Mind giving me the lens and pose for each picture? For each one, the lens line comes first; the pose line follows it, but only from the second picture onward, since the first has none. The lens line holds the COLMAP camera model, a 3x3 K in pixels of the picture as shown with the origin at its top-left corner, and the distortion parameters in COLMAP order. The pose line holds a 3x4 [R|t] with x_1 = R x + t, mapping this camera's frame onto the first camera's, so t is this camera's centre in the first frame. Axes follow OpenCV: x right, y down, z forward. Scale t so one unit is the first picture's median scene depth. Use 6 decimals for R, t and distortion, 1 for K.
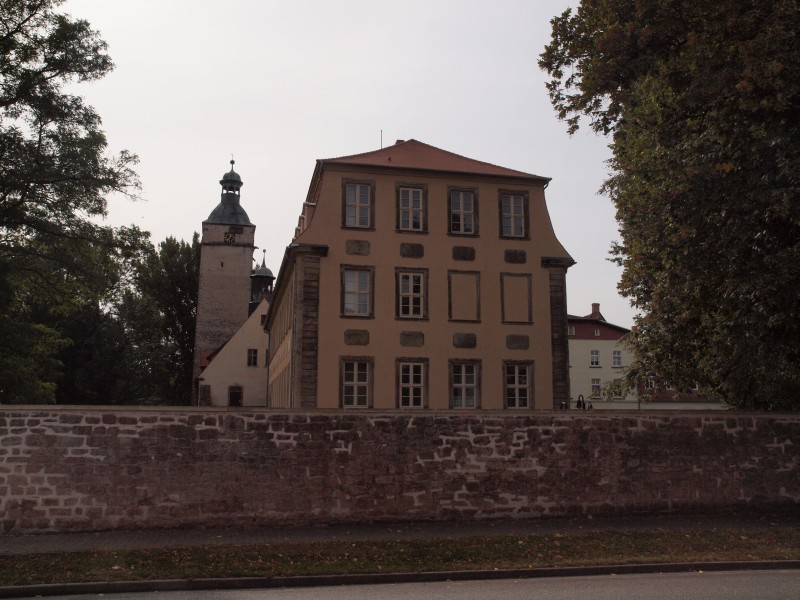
lens RADIAL K [[713.6, 0, 400.0], [0, 713.6, 300.0], [0, 0, 1]] dist [-0.038161, -0.004470]
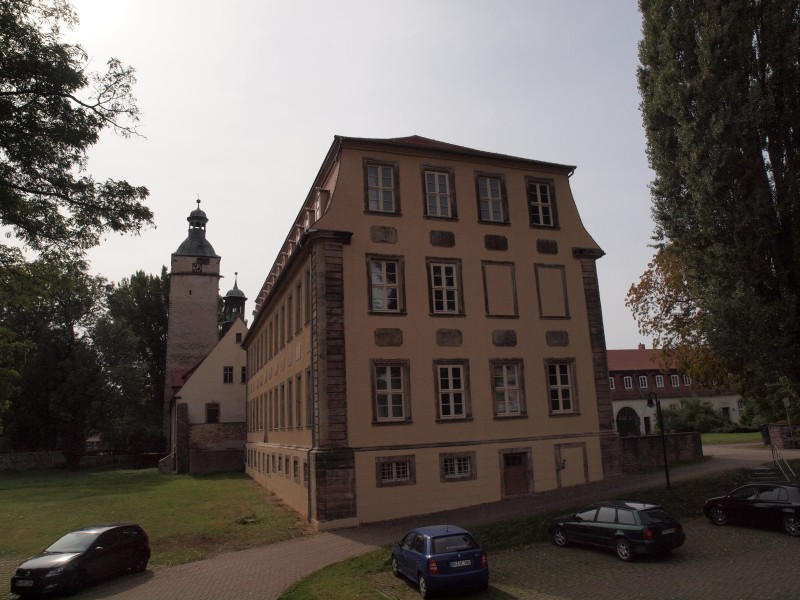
lens RADIAL K [[575.0, 0, 400.0], [0, 575.0, 300.0], [0, 0, 1]] dist [-0.127202, 0.115601]
pose [[0.991504, -0.021948, 0.128208, -0.127372], [0.028451, 0.998388, -0.049115, 0.039985], [-0.126924, 0.052346, 0.990530, 0.298855]]
